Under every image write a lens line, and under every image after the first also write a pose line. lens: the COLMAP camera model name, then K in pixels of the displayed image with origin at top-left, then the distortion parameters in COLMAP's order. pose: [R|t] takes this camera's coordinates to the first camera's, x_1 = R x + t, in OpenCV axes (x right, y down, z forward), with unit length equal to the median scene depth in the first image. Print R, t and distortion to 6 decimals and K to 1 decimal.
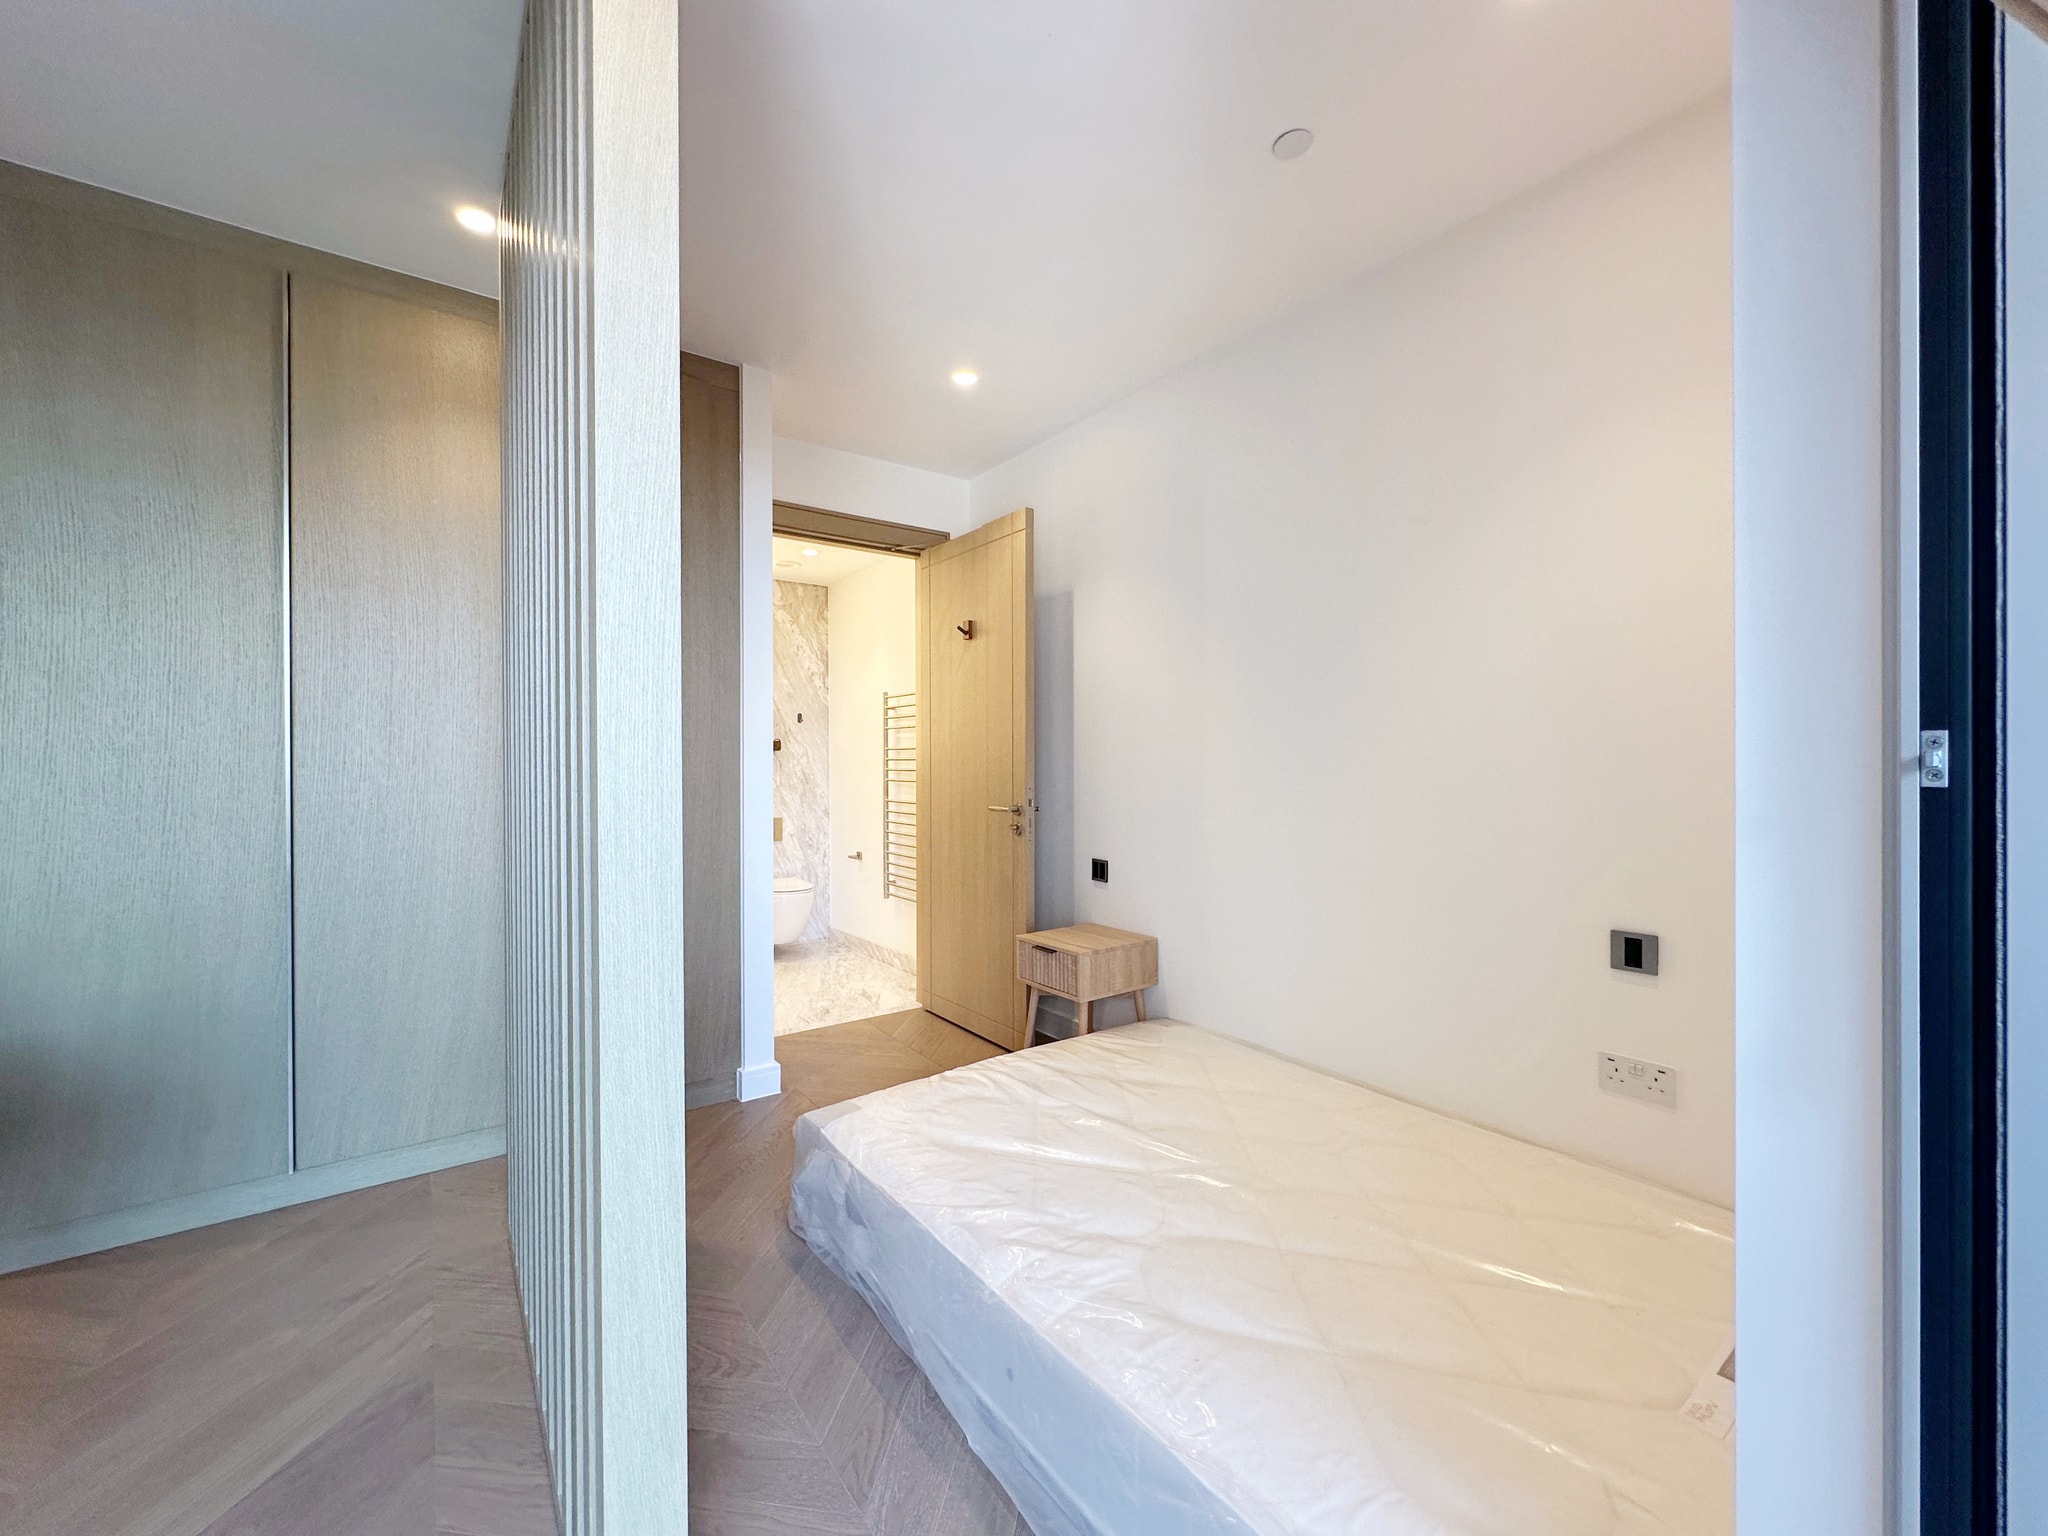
lens RADIAL K [[818.6, 0, 1022.6], [0, 818.6, 770.4], [0, 0, 1]] dist [-0.004031, 0.001255]
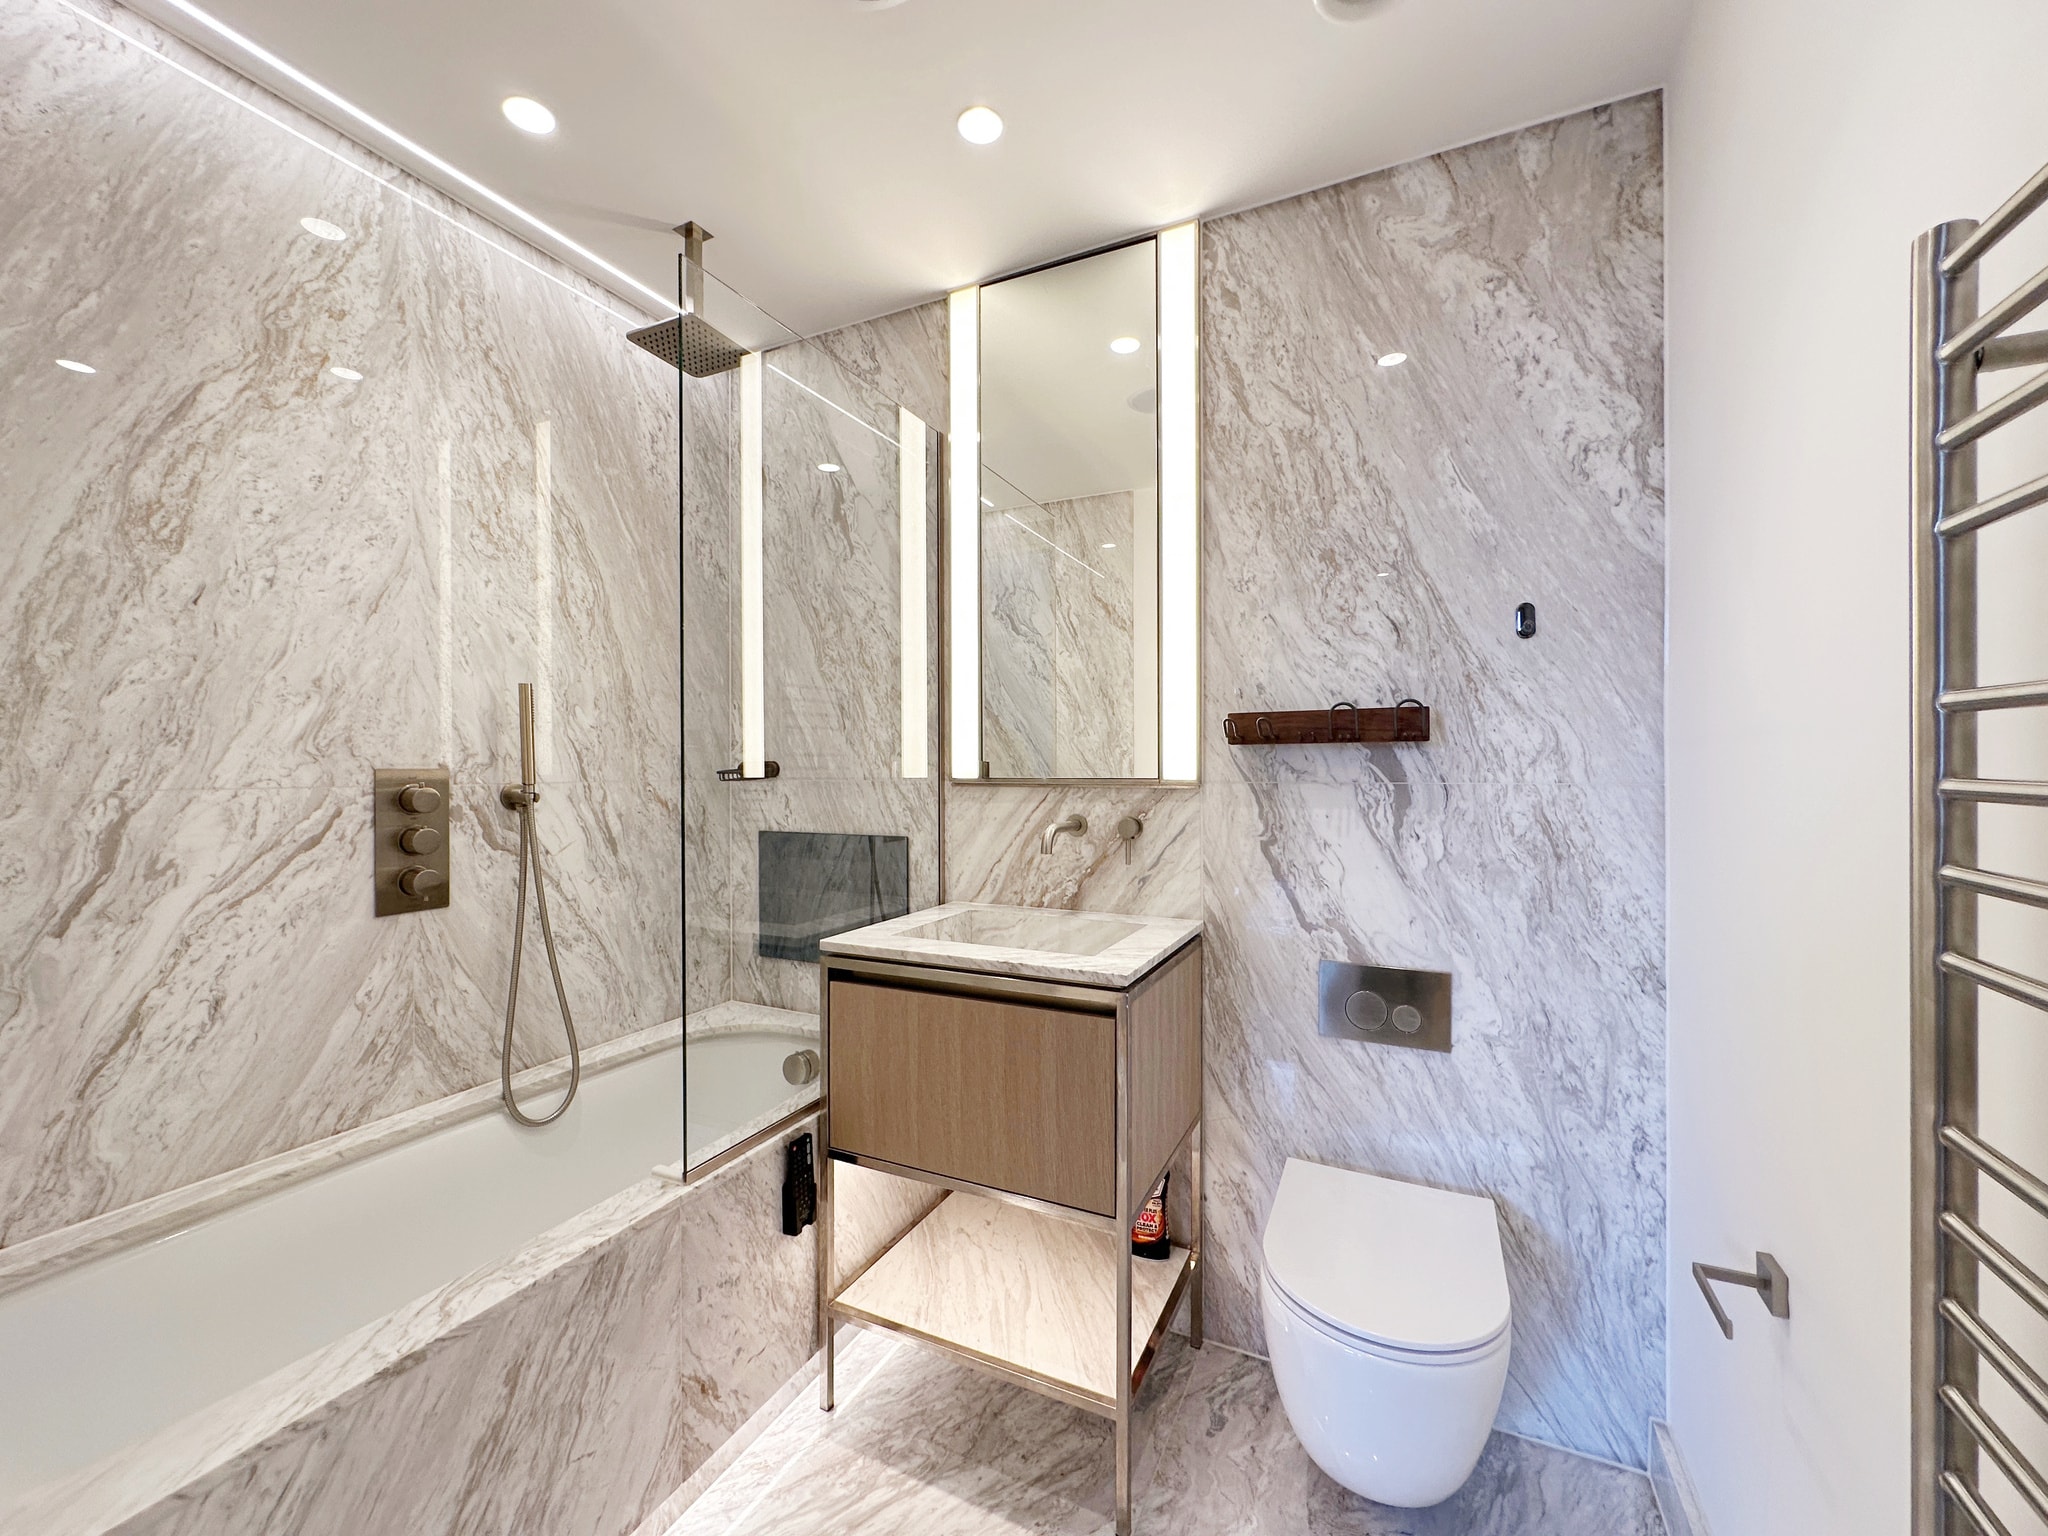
lens RADIAL K [[818.6, 0, 1023.2], [0, 818.6, 768.3], [0, 0, 1]] dist [-0.004031, 0.001255]
pose [[0.466869, 0.004291, -0.884316, -0.199442], [-0.003760, 0.999989, 0.002867, -0.026754], [0.884319, 0.001987, 0.466880, 1.330135]]
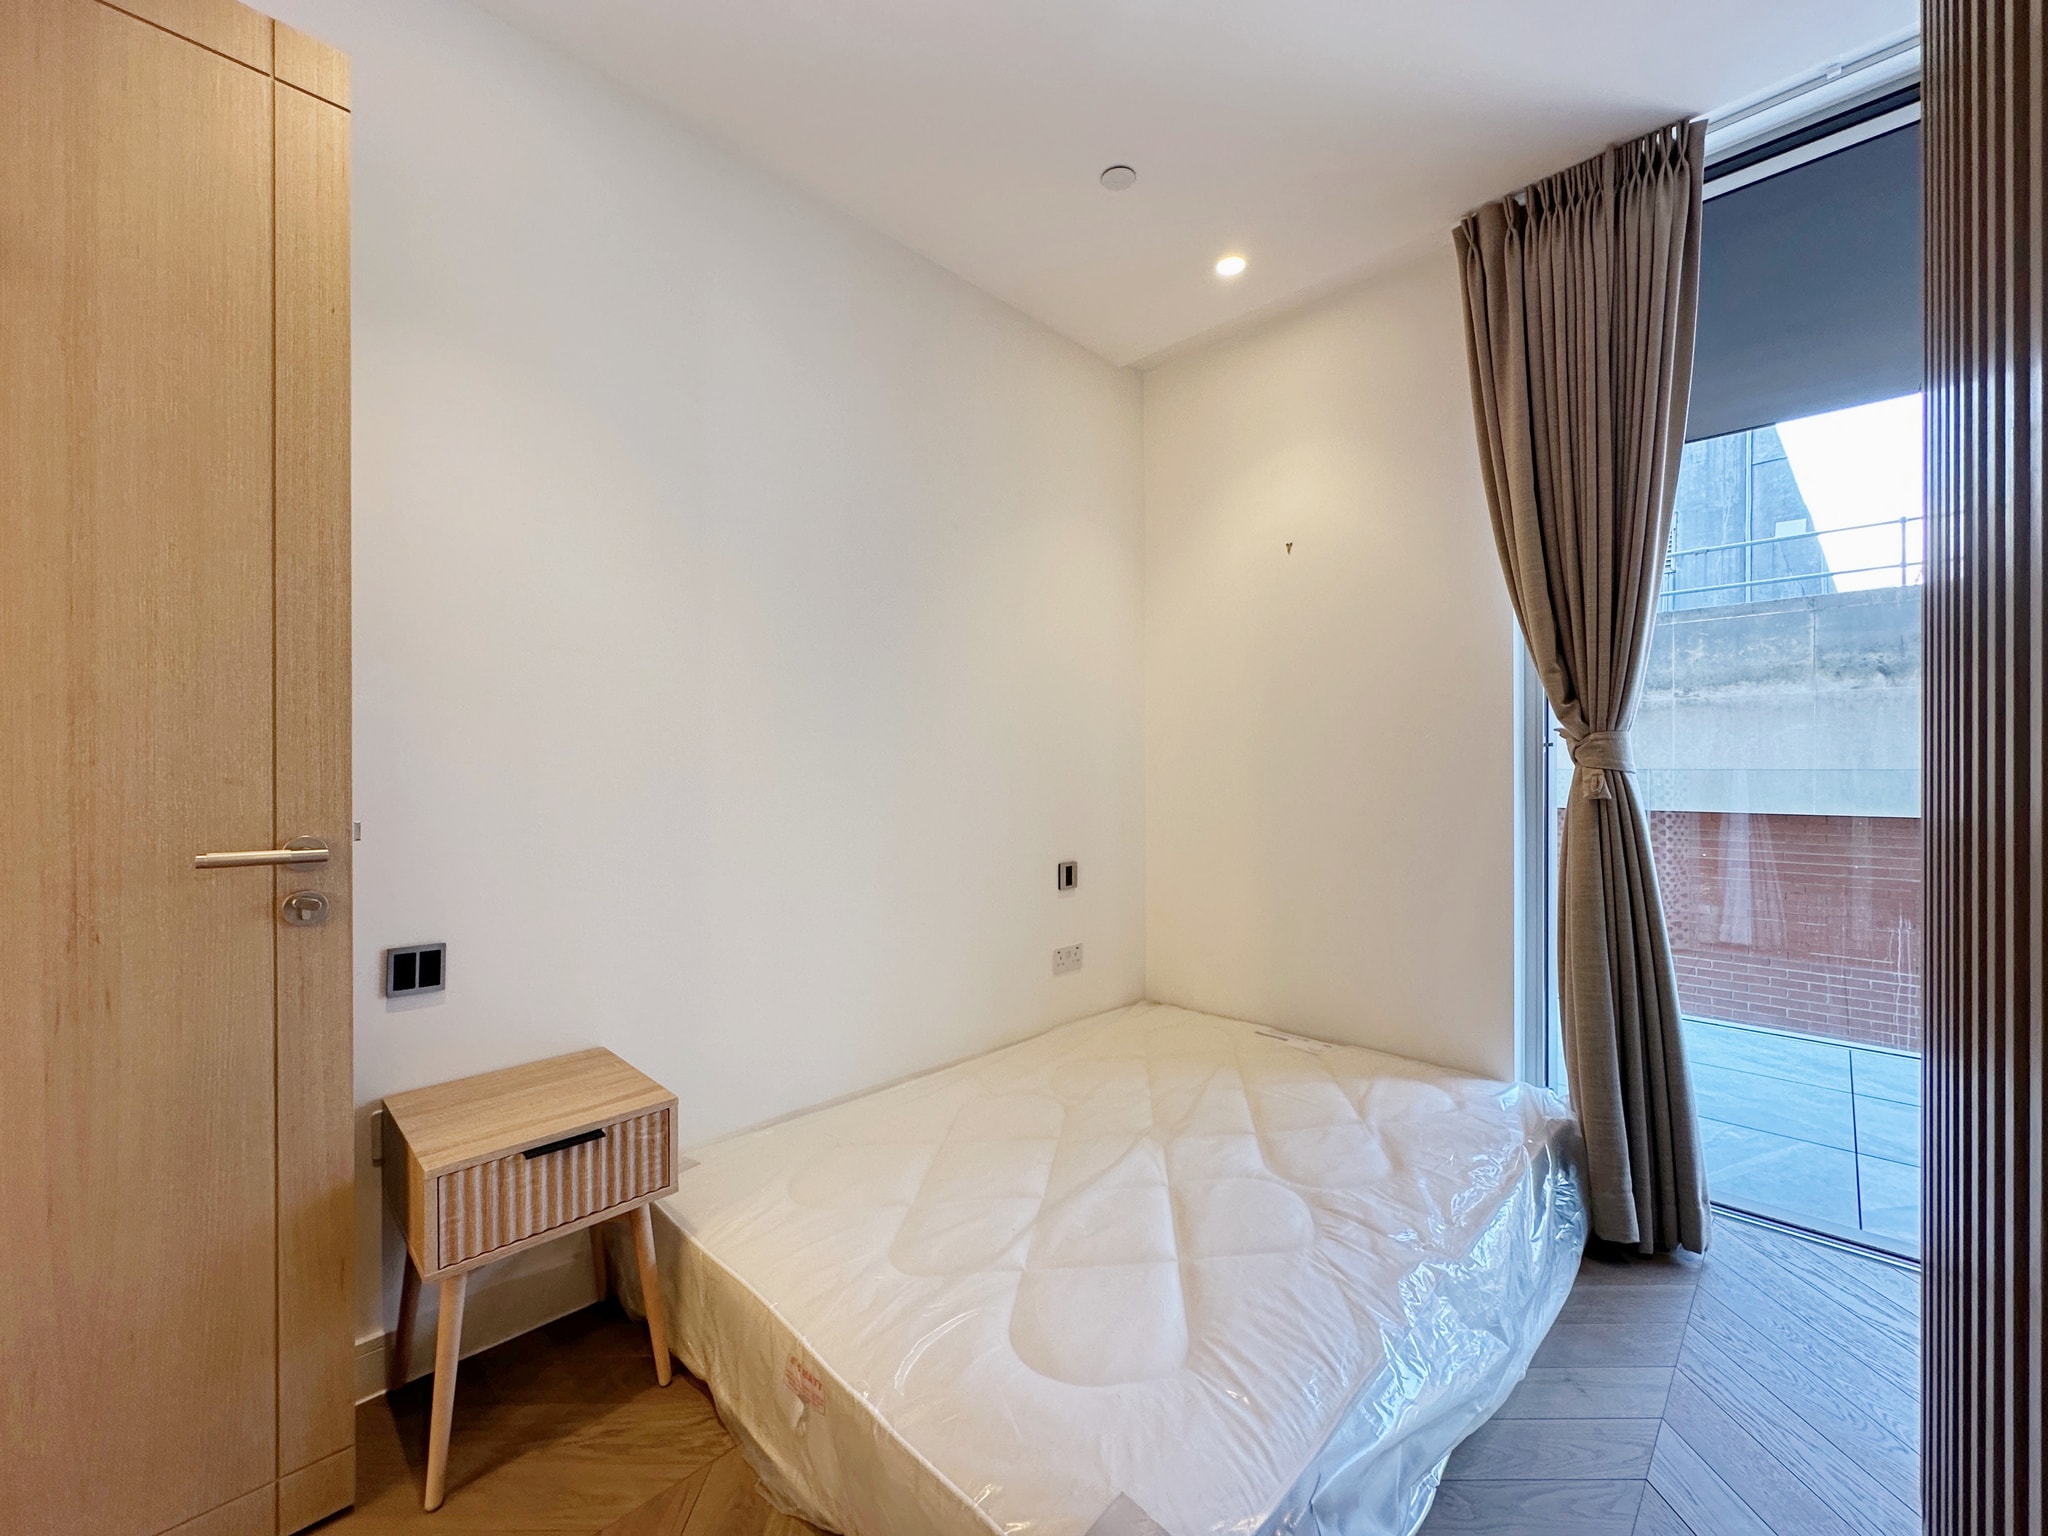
lens RADIAL K [[818.6, 0, 1023.8], [0, 818.6, 769.8], [0, 0, 1]] dist [-0.004031, 0.001255]
pose [[-0.159167, -0.002675, 0.987248, -0.474724], [0.007763, 0.999962, 0.003961, 0.012426], [-0.987221, 0.008295, -0.159140, 0.849454]]
